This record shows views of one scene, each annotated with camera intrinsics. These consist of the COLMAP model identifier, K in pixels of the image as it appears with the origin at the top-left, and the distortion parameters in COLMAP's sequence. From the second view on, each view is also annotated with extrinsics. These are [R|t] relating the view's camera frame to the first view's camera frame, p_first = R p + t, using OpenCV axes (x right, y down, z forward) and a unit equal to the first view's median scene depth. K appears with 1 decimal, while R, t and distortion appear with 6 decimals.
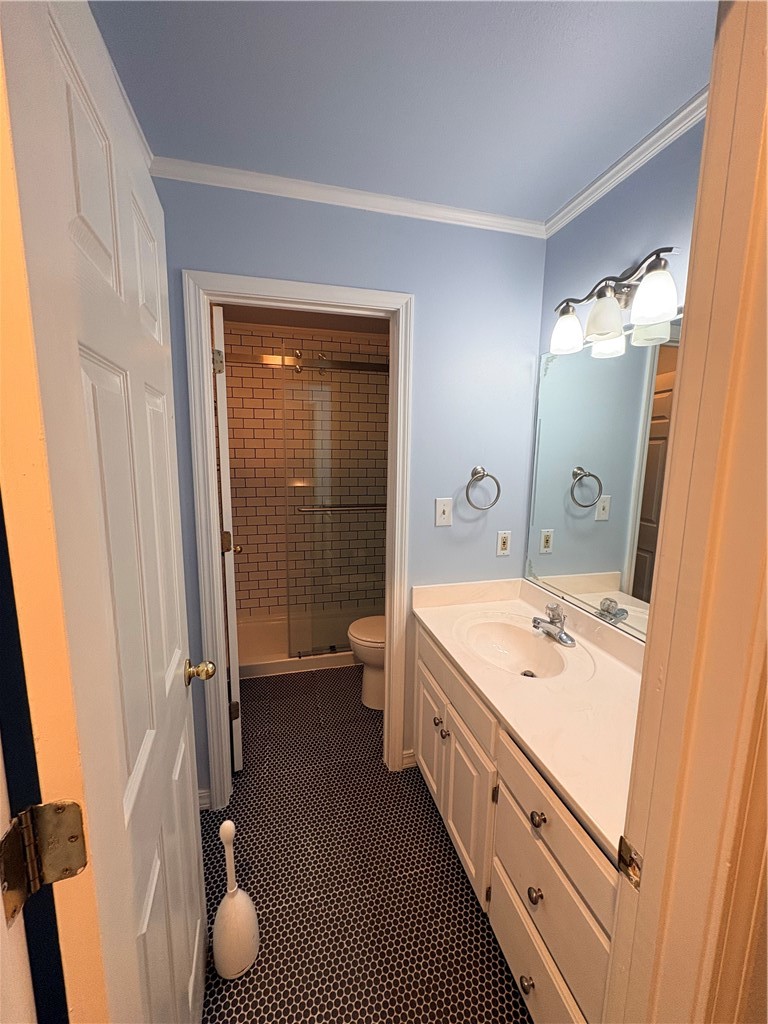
lens RADIAL K [[409.4, 0, 384.3], [0, 409.4, 512.1], [0, 0, 1]] dist [0.017086, 0.000163]
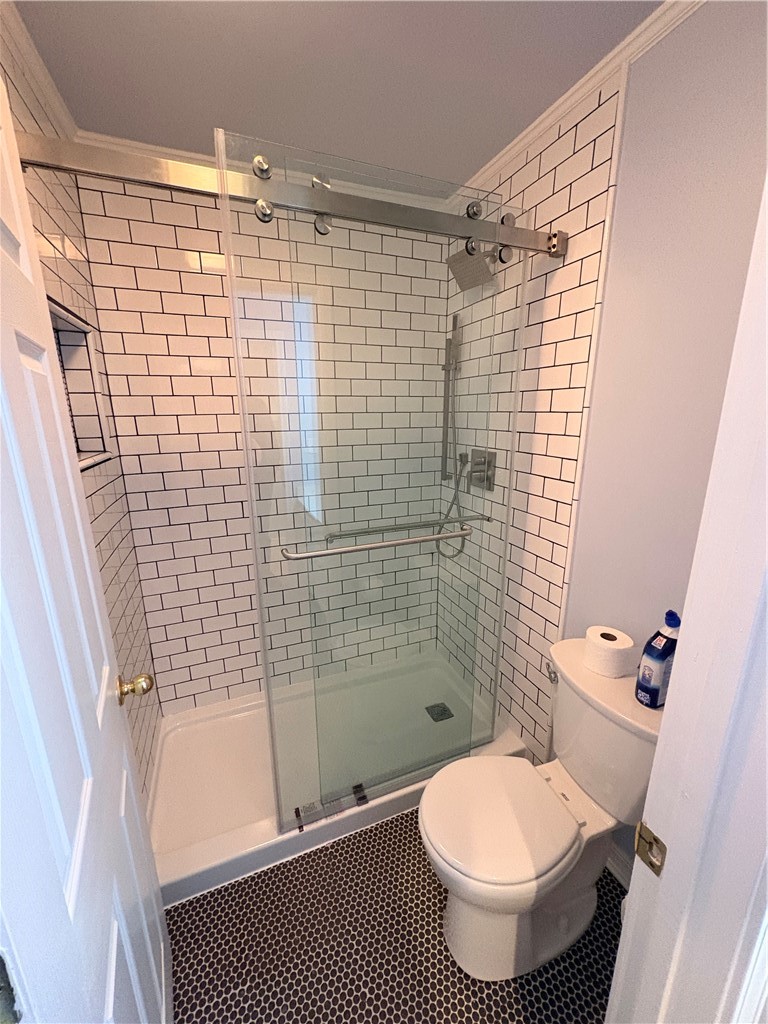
lens RADIAL K [[409.4, 0, 383.0], [0, 409.4, 513.3], [0, 0, 1]] dist [0.017086, 0.000163]
pose [[0.991824, -0.050949, 0.117006, -0.120470], [0.038382, 0.993491, 0.107253, -0.075706], [-0.121709, -0.101885, 0.987323, 0.431643]]
